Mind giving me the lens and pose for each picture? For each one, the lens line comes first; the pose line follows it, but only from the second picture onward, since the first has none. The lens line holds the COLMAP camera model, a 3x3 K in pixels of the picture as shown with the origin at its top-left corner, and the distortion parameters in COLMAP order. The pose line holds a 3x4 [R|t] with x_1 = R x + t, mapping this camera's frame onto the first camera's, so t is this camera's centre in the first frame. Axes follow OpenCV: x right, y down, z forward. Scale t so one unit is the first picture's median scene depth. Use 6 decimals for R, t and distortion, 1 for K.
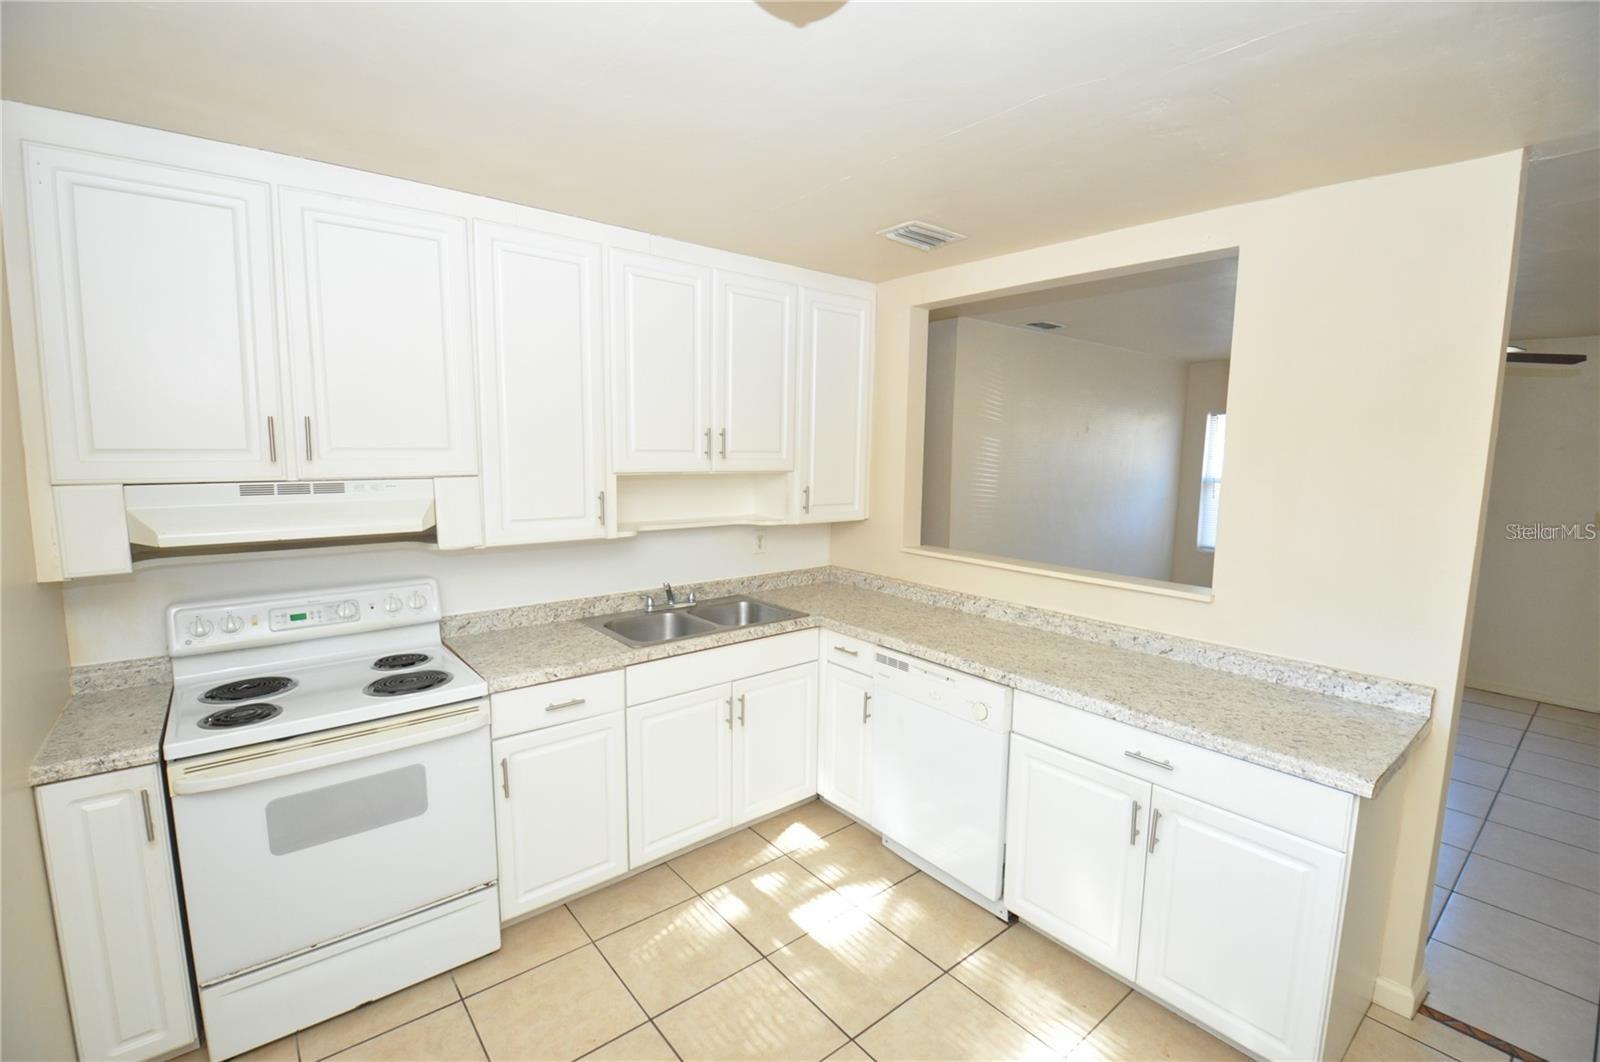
lens RADIAL K [[659.8, 0, 800.0], [0, 659.8, 531.0], [0, 0, 1]] dist [-0.025429, -0.000237]
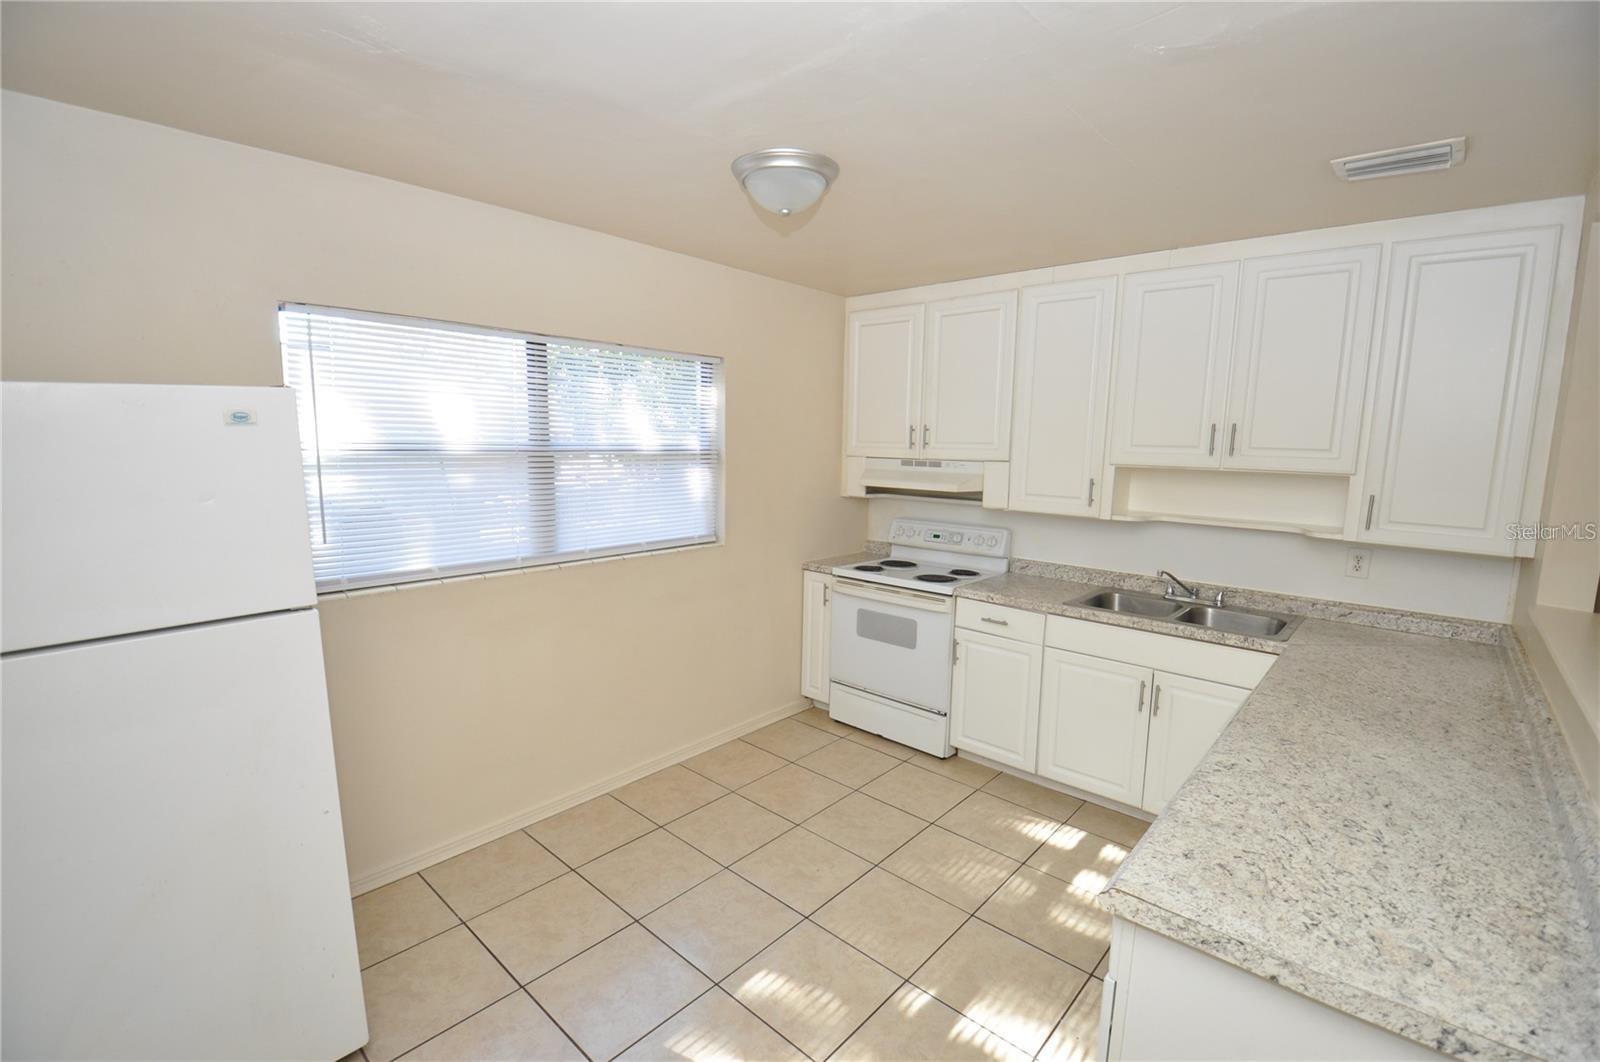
lens RADIAL K [[704.0, 0, 800.0], [0, 704.0, 531.0], [0, 0, 1]] dist [-0.055070, -0.000100]
pose [[0.151952, 0.122149, -0.980811, 0.975023], [-0.127048, 0.986516, 0.103176, -0.031163], [0.980188, 0.108932, 0.165422, 0.285806]]
